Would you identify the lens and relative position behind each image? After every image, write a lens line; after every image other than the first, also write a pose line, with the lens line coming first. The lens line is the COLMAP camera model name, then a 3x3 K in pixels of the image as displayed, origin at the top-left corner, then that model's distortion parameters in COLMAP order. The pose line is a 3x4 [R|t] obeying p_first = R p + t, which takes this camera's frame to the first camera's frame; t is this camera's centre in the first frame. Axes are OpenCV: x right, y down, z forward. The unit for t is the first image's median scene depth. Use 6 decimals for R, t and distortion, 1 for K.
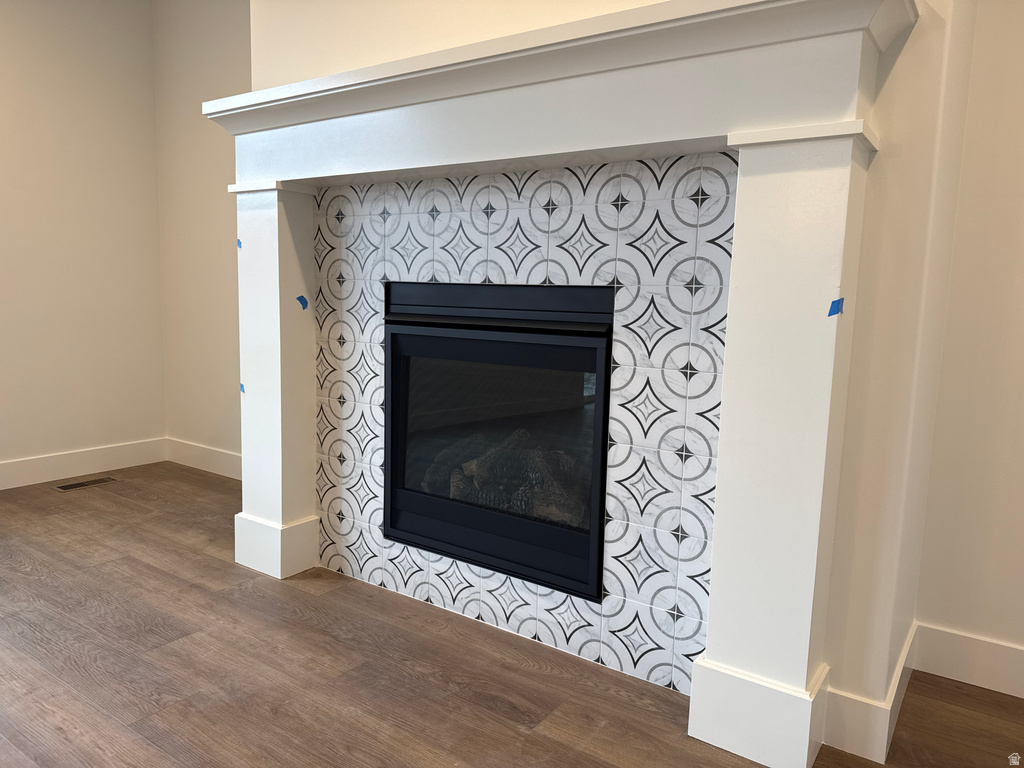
lens RADIAL K [[714.8, 0, 511.2], [0, 714.8, 389.6], [0, 0, 1]] dist [0.027238, -0.009676]
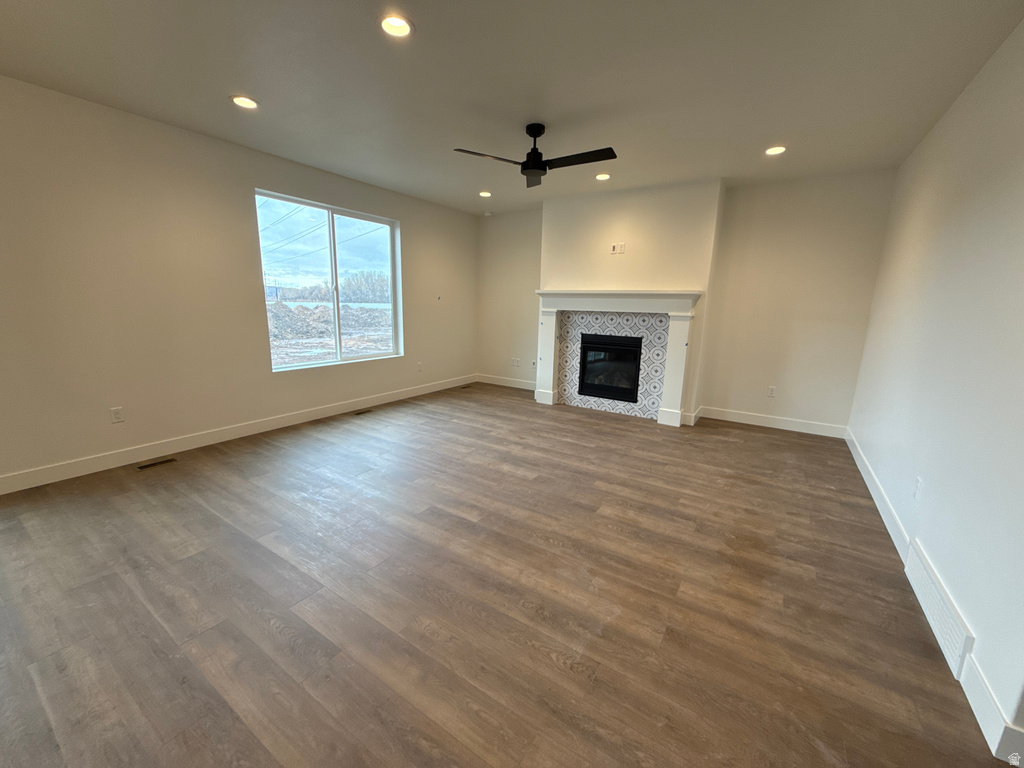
lens RADIAL K [[407.0, 0, 505.4], [0, 407.0, 388.2], [0, 0, 1]] dist [-0.003026, 0.000407]
pose [[0.999839, -0.007163, 0.016471, -0.795125], [0.005960, 0.997387, 0.072000, -0.004384], [-0.016944, -0.071890, 0.997269, -1.691686]]
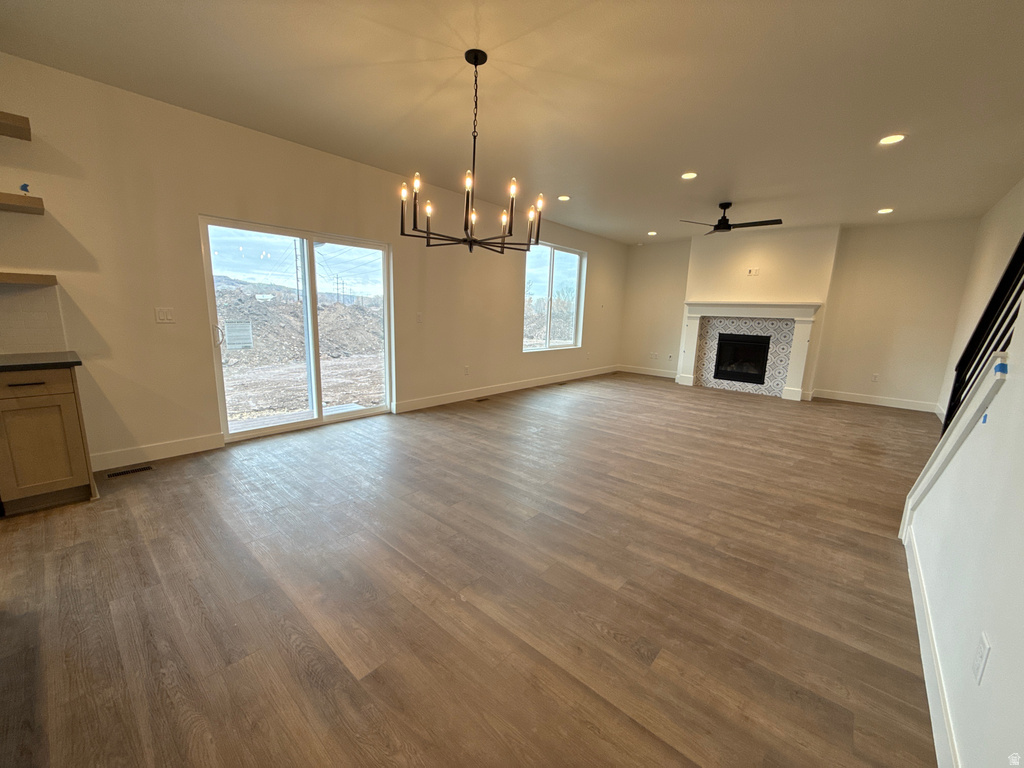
lens RADIAL K [[407.0, 0, 504.1], [0, 407.0, 387.8], [0, 0, 1]] dist [-0.003026, 0.000407]
pose [[0.992483, 0.029042, -0.118887, -1.772263], [-0.023193, 0.998465, 0.050295, 0.194382], [0.120165, -0.047159, 0.991633, -2.945944]]
